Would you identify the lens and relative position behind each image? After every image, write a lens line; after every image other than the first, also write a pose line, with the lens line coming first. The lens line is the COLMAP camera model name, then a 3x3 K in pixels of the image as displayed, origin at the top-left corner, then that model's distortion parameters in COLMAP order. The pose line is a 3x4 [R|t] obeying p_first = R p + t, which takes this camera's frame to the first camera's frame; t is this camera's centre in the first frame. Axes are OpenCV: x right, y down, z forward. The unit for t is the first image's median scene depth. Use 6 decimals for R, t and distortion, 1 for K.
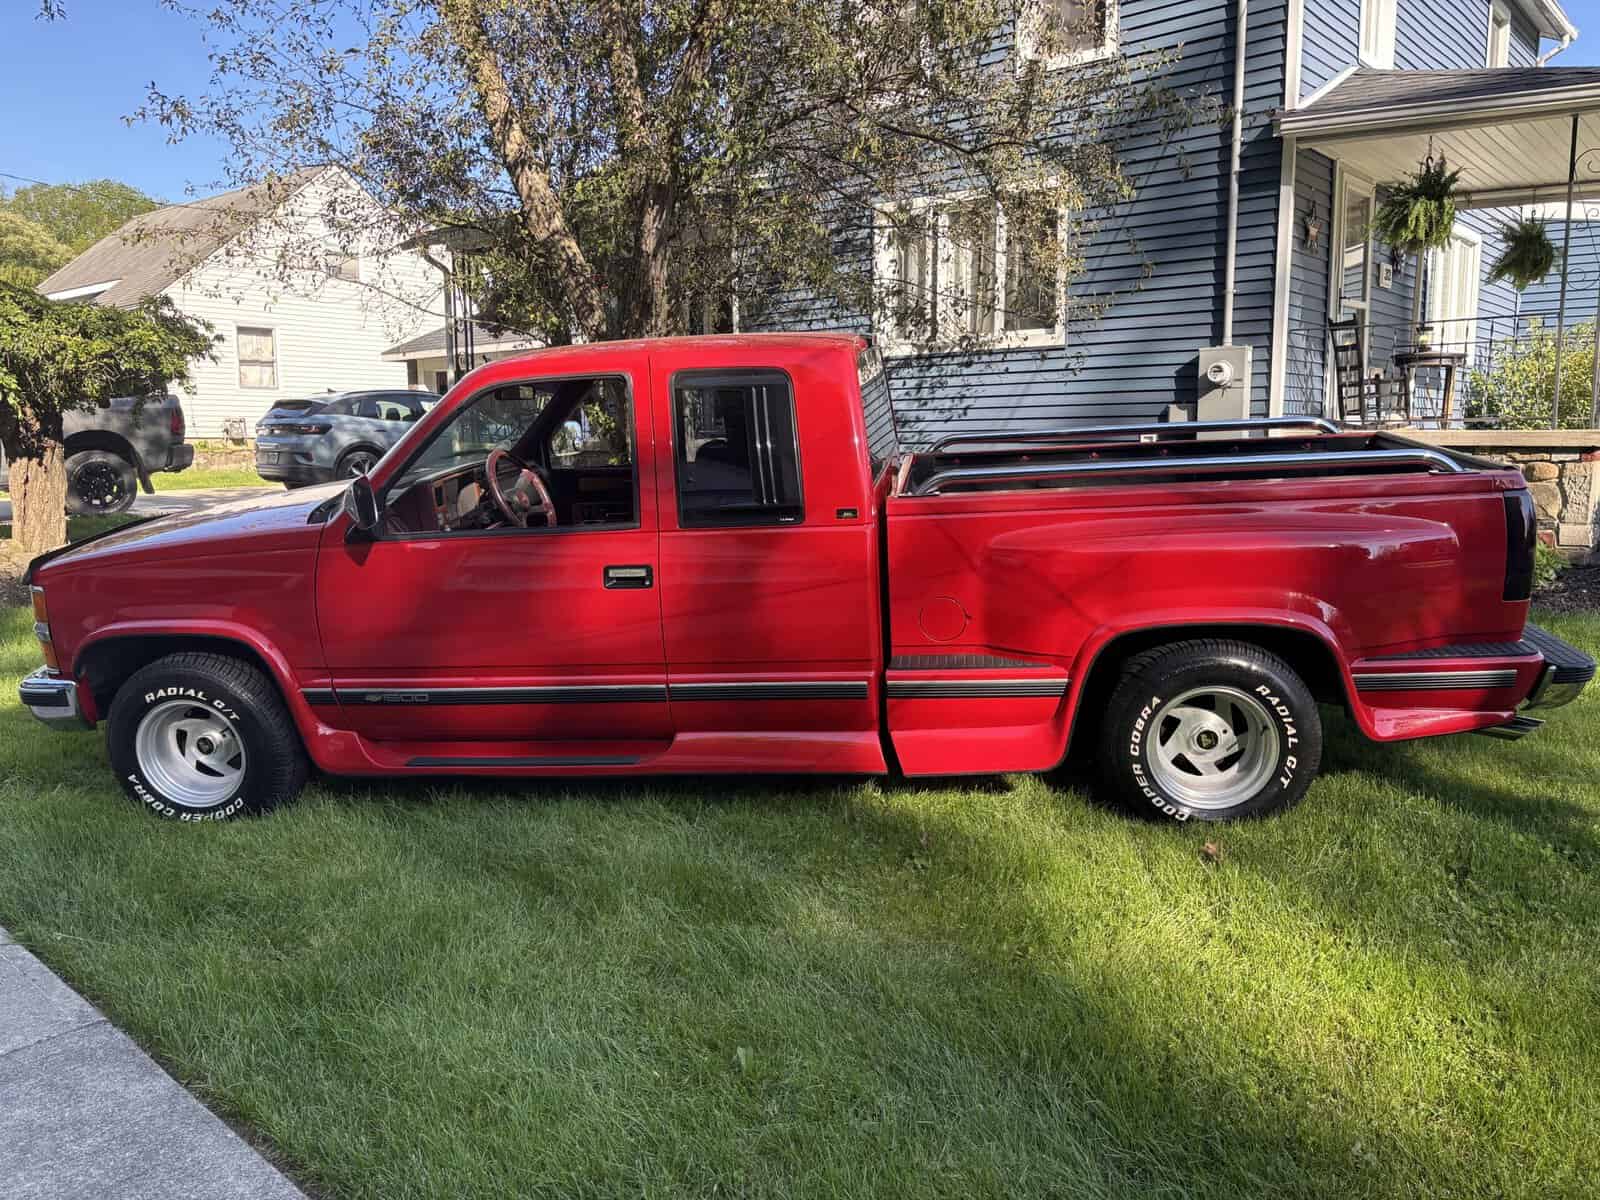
lens RADIAL K [[1221.9, 0, 796.0], [0, 1221.9, 625.0], [0, 0, 1]] dist [0.001541, -0.017263]
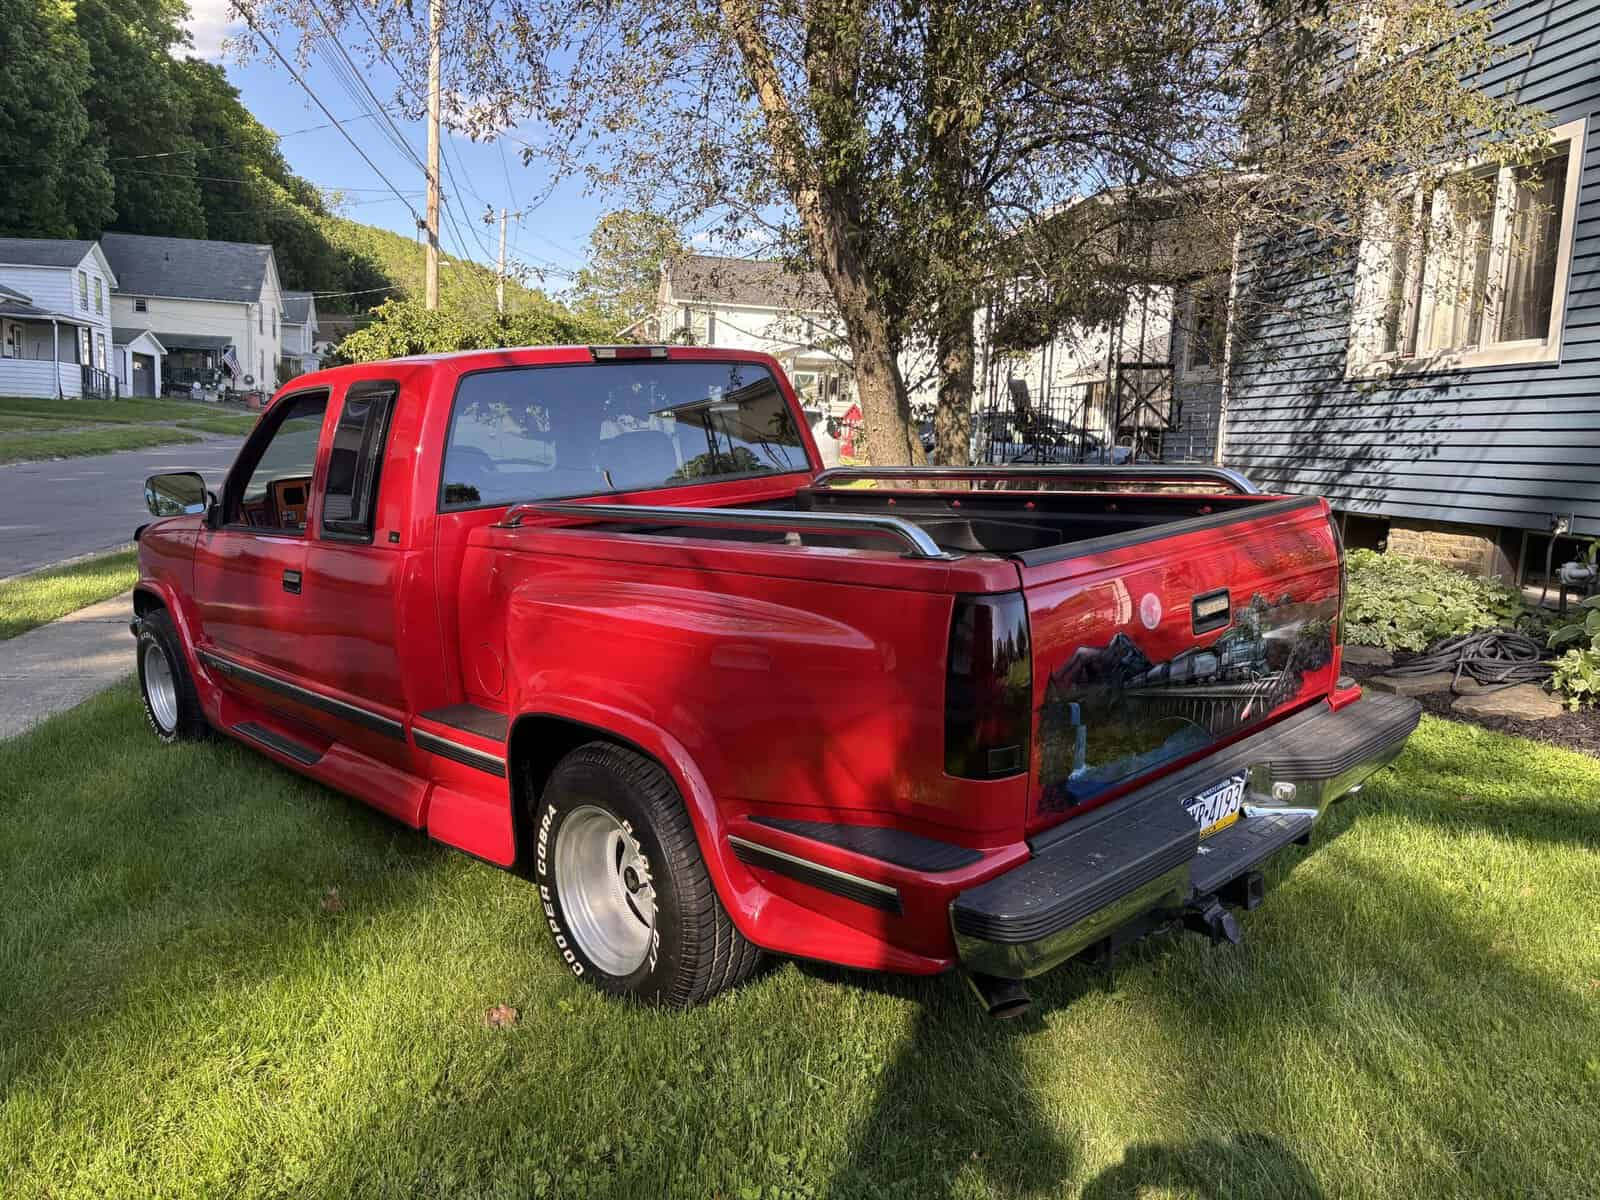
lens RADIAL K [[1221.9, 0, 796.0], [0, 1221.9, 625.0], [0, 0, 1]] dist [0.001541, -0.017263]
pose [[0.774324, 0.129614, -0.619373, 0.326751], [-0.140397, 0.989592, 0.031569, -0.037262], [0.617018, 0.062513, 0.784462, 0.179051]]
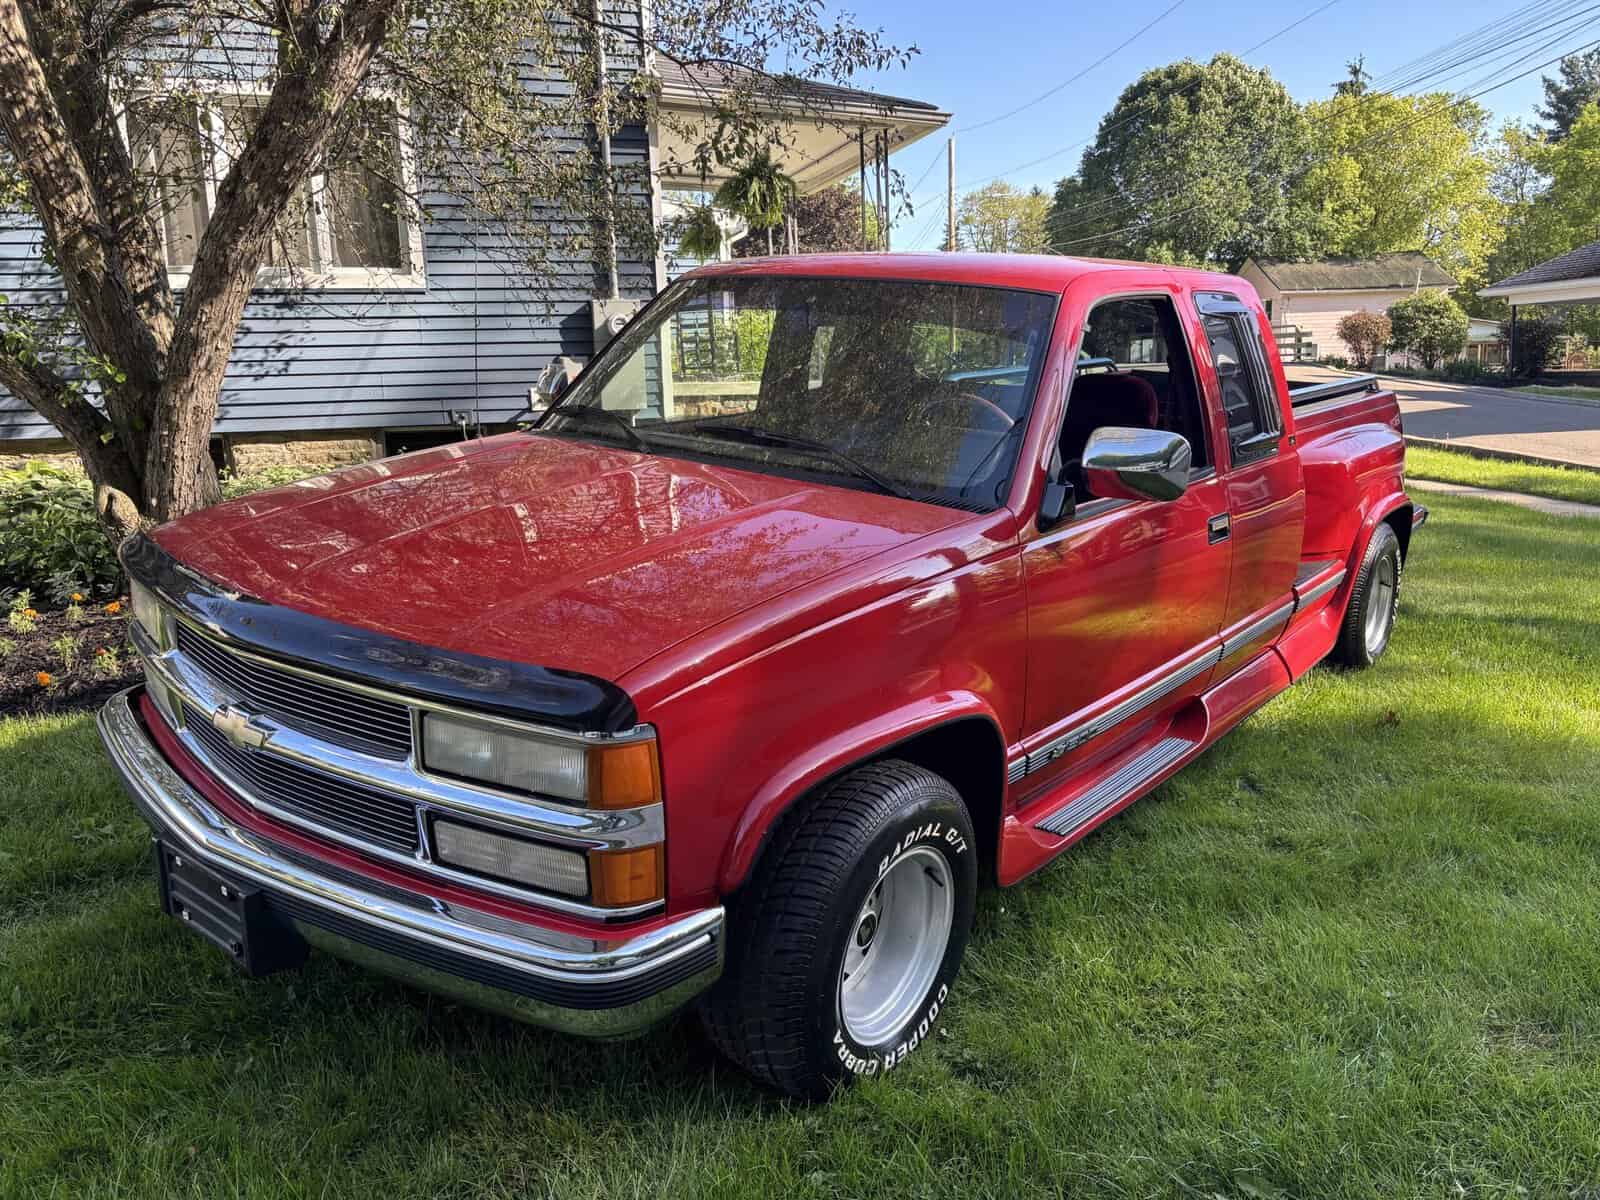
lens RADIAL K [[1221.9, 0, 796.0], [0, 1221.9, 625.0], [0, 0, 1]] dist [0.001541, -0.017263]
pose [[0.513095, -0.172497, 0.840820, -0.413717], [0.150122, 0.982533, 0.109961, -0.045887], [-0.845101, 0.069805, 0.530029, 0.314311]]
